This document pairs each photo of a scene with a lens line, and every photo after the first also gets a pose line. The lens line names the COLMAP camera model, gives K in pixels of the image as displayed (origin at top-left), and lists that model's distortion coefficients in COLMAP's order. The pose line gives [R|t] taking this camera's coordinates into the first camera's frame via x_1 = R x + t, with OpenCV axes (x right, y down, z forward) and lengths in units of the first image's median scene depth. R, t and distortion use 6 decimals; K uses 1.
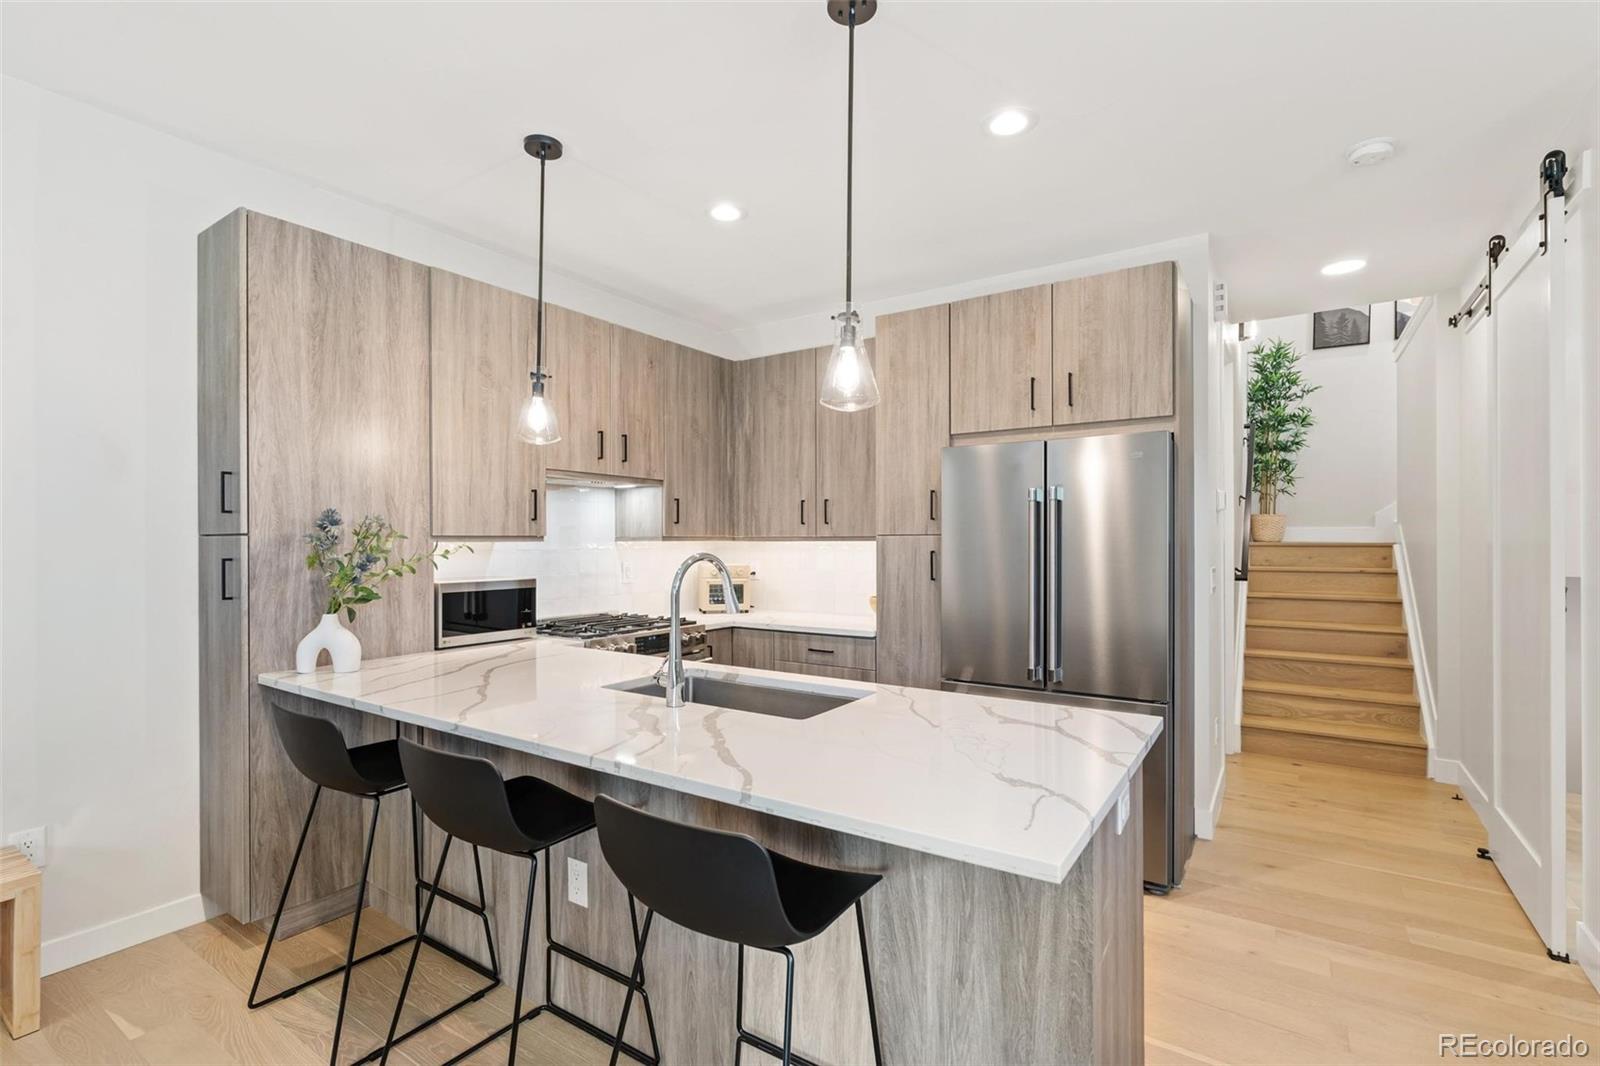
lens RADIAL K [[731.2, 0, 796.2], [0, 731.2, 539.1], [0, 0, 1]] dist [0.000801, 0.000279]
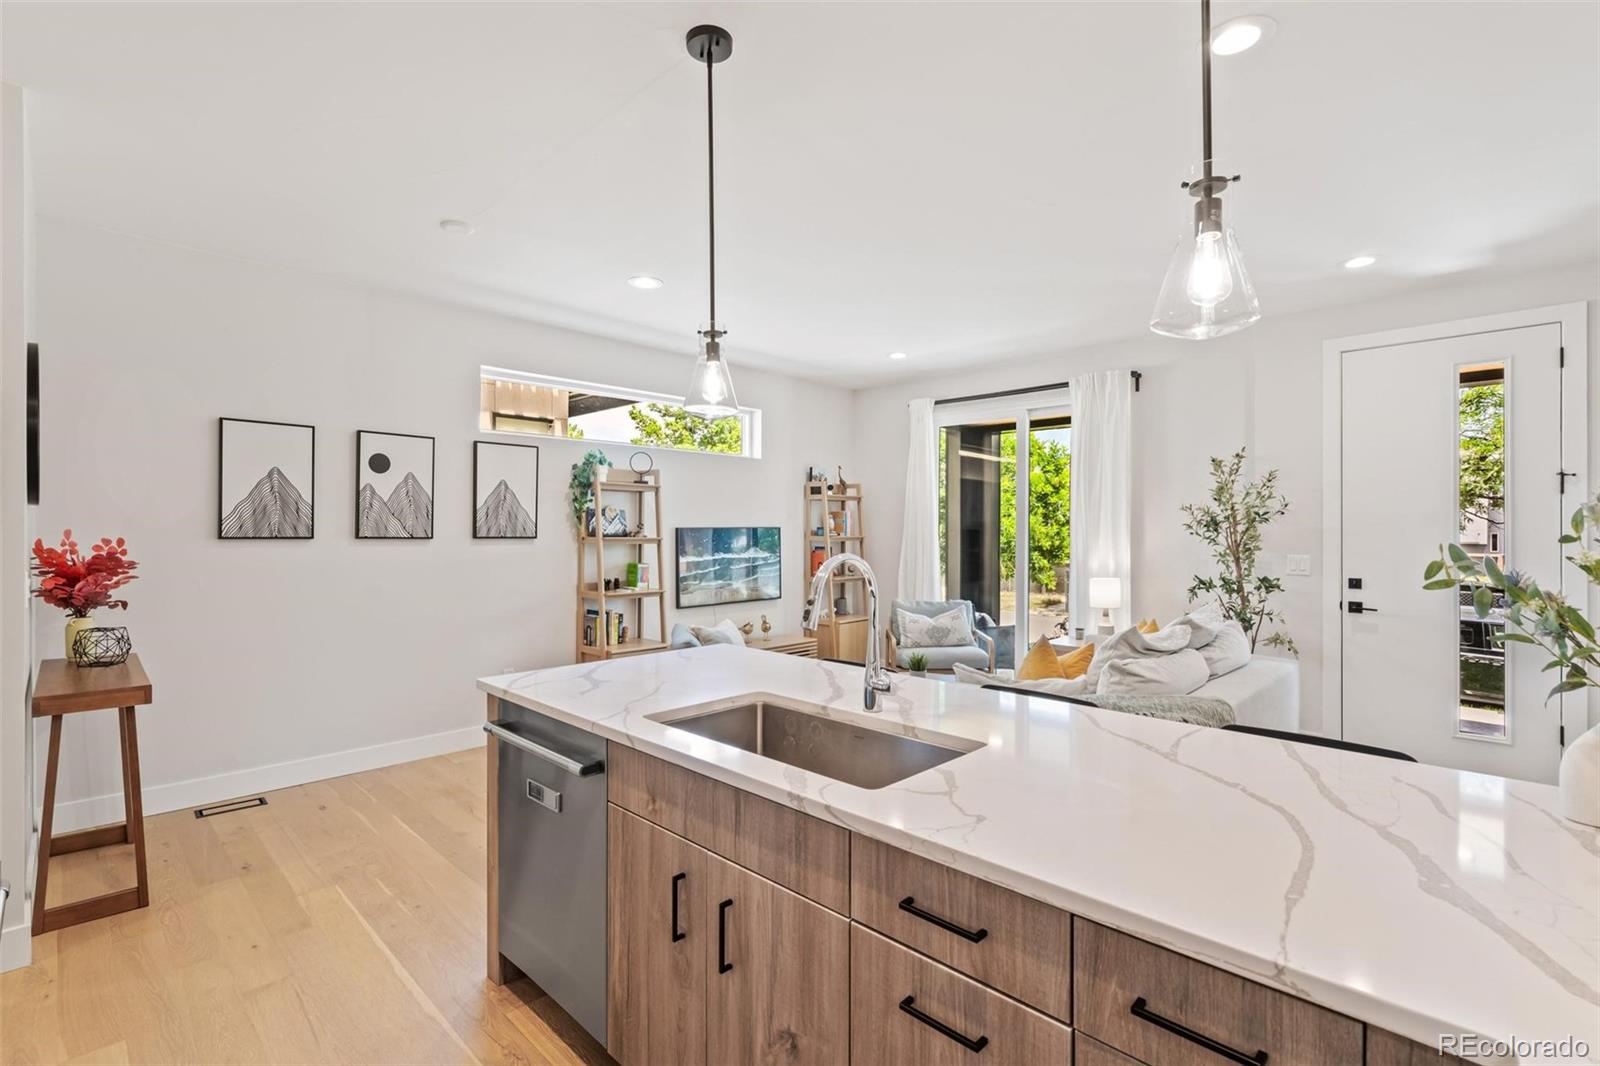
lens RADIAL K [[730.6, 0, 795.5], [0, 730.6, 530.4], [0, 0, 1]] dist [-0.001661, 0.000056]
pose [[-0.983309, -0.002922, 0.181918, -0.150852], [-0.003169, 0.999994, -0.001064, -0.004662], [-0.181914, -0.001623, -0.983313, 1.233226]]
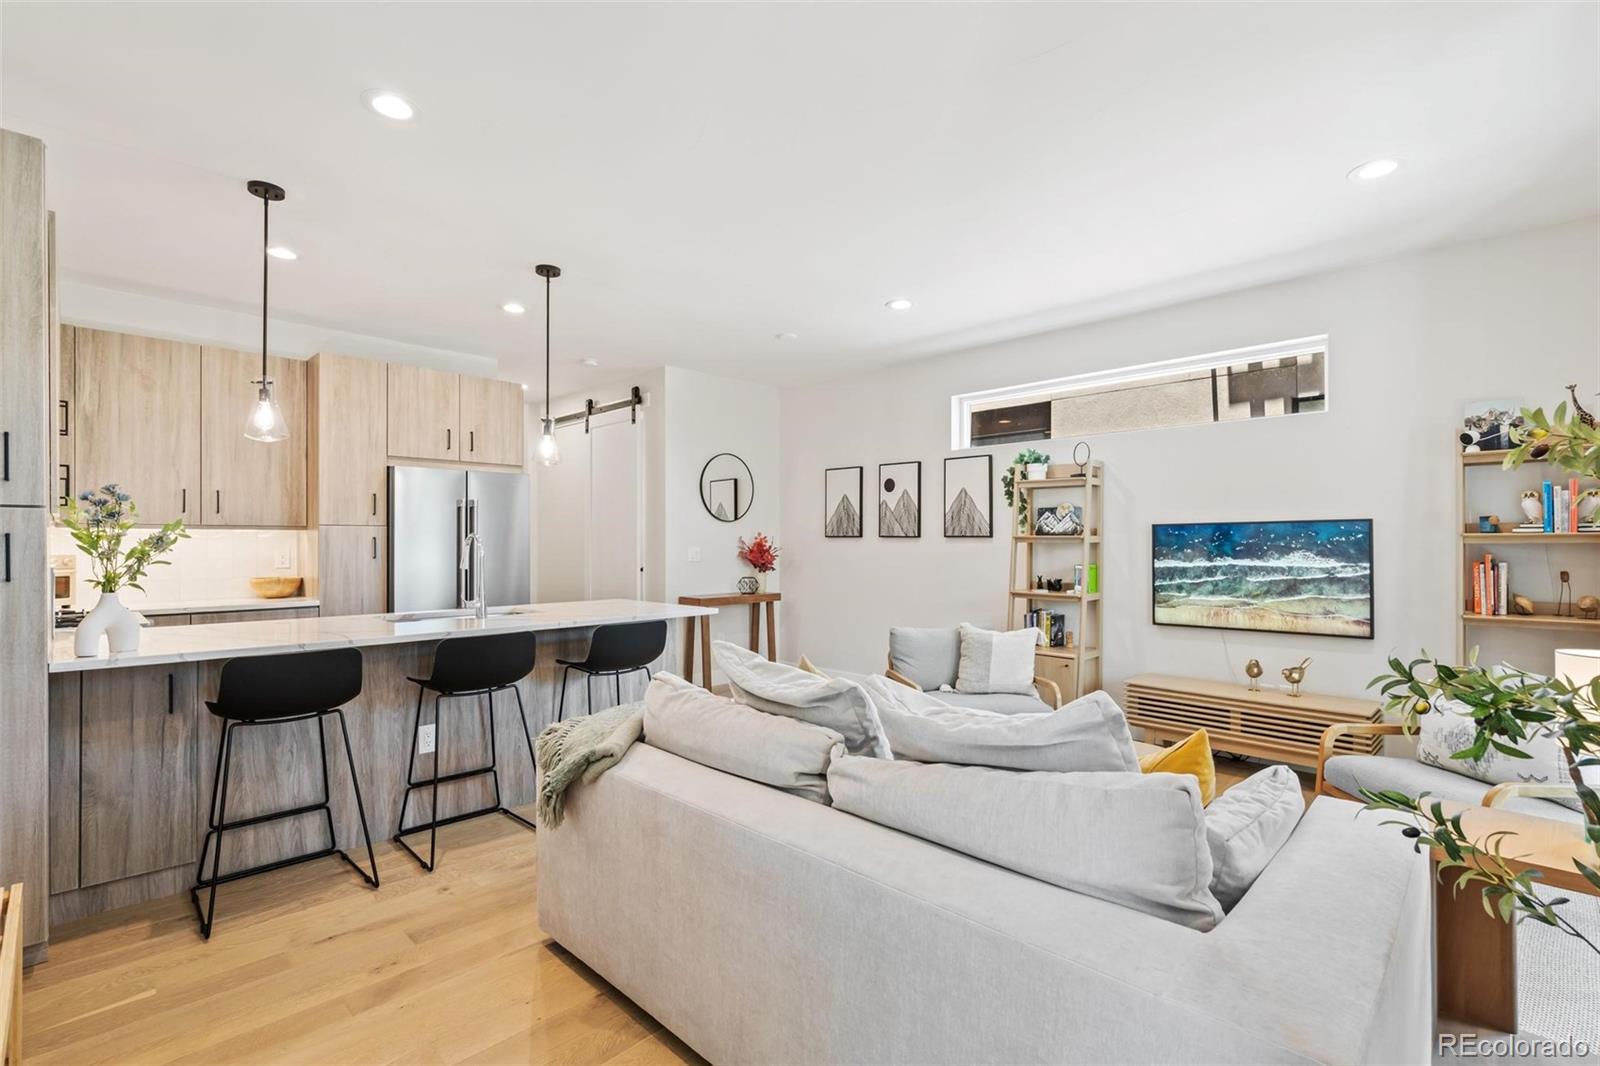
lens RADIAL K [[731.7, 0, 791.4], [0, 731.7, 541.6], [0, 0, 1]] dist [-0.000569, -0.000140]
pose [[0.195598, 0.002032, 0.980682, -1.108683], [-0.003180, 0.999994, -0.001437, 0.026224], [-0.980679, -0.002838, 0.195604, -0.054772]]
